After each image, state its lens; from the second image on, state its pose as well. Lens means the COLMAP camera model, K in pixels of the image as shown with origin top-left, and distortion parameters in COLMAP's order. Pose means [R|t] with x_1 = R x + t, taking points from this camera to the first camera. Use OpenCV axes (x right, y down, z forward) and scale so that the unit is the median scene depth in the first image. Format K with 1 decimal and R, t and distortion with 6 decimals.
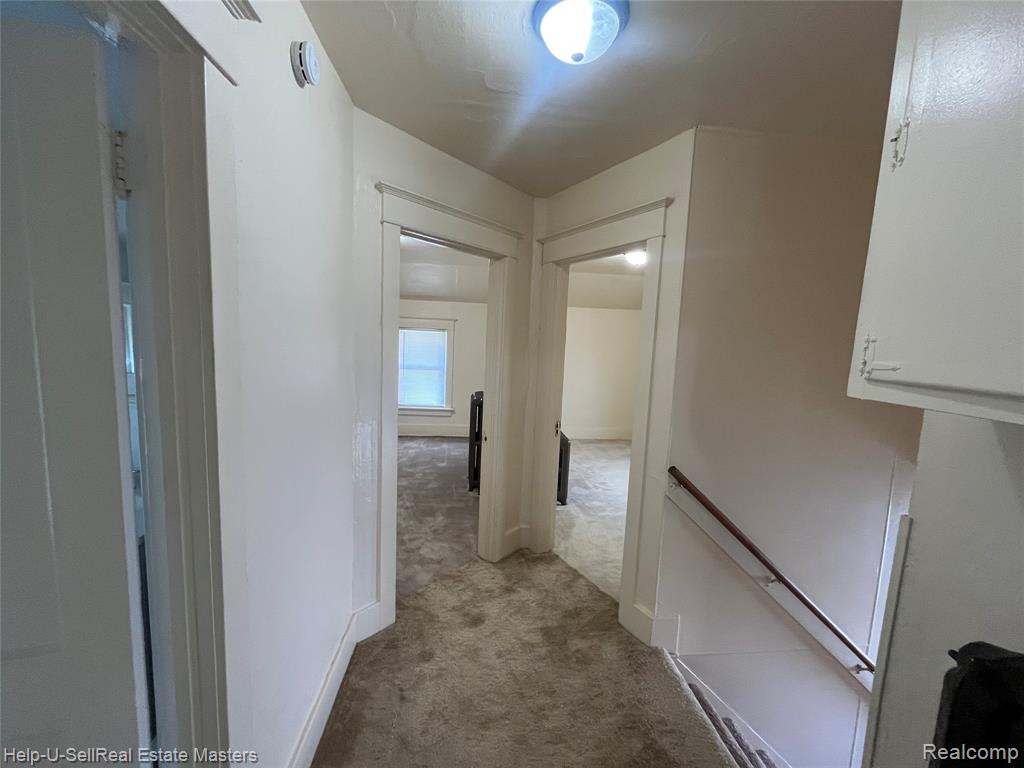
lens RADIAL K [[413.7, 0, 512.0], [0, 413.7, 384.0], [0, 0, 1]] dist [-0.001026, -0.000157]
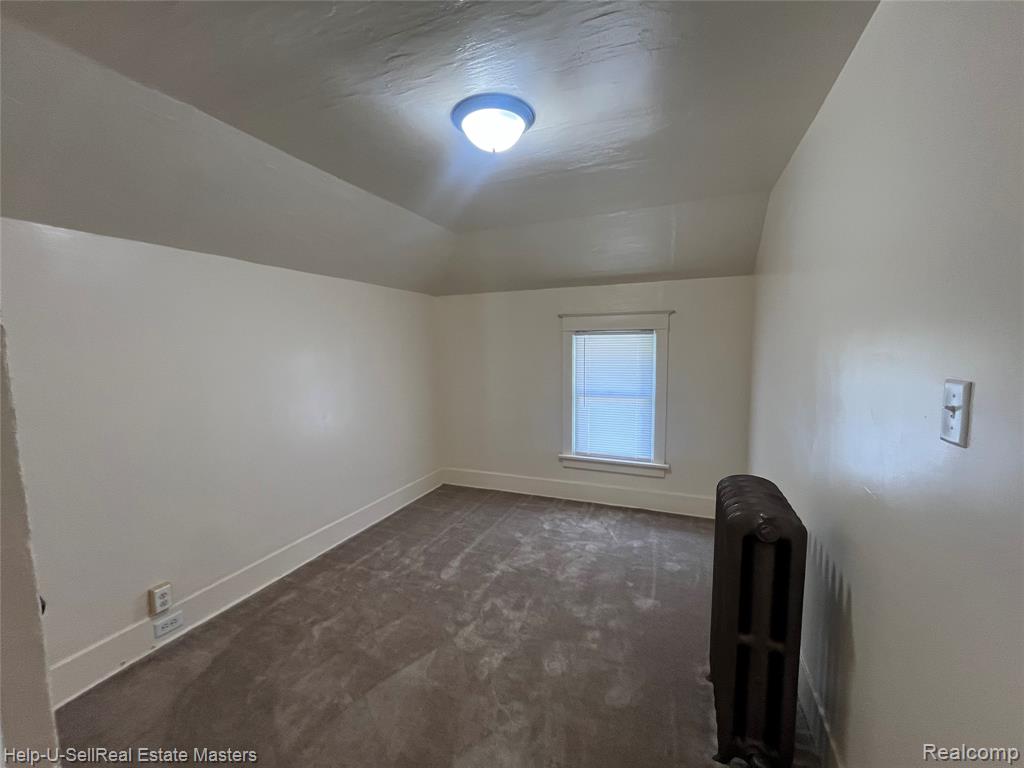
lens RADIAL K [[413.7, 0, 512.0], [0, 413.7, 384.0], [0, 0, 1]] dist [-0.001026, -0.000157]
pose [[0.879687, -0.006220, -0.475512, -0.064567], [-0.003158, 0.999816, -0.018922, -0.047231], [0.475542, 0.018148, 0.879506, 0.428930]]
